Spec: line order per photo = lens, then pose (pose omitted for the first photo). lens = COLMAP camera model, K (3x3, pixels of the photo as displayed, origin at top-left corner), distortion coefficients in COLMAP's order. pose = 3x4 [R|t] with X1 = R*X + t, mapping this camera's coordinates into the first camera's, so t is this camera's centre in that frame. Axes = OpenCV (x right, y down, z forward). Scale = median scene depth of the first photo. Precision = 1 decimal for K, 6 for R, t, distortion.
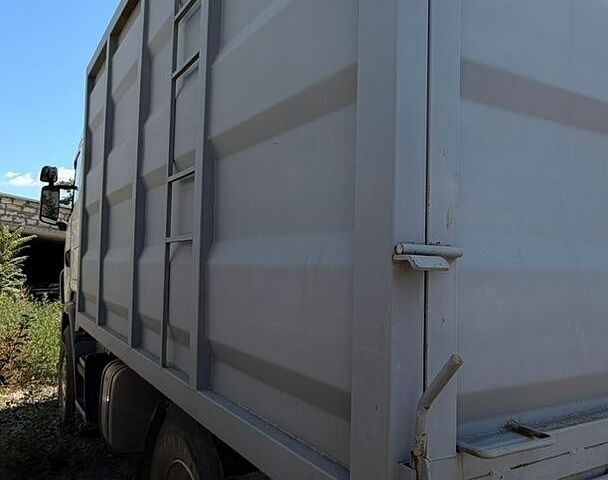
lens RADIAL K [[517.1, 0, 304.0], [0, 517.1, 240.0], [0, 0, 1]] dist [-0.003492, 0.000544]
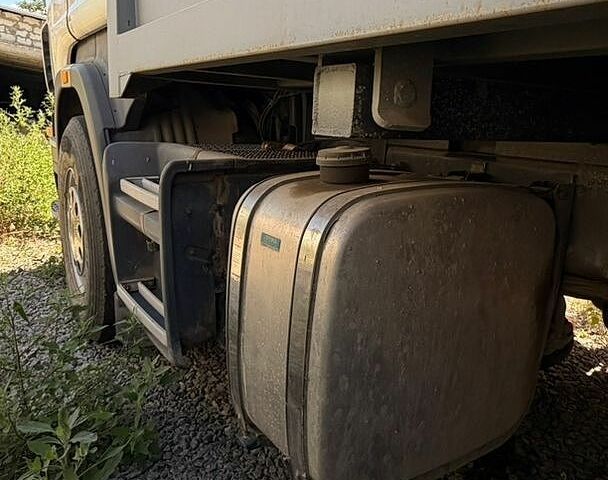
lens RADIAL K [[517.1, 0, 304.0], [0, 517.1, 240.0], [0, 0, 1]] dist [-0.003492, 0.000544]
pose [[0.999052, 0.023121, 0.036892, -0.275550], [-0.032346, 0.961339, 0.273461, 0.142122], [-0.029143, -0.274395, 0.961175, 0.544483]]
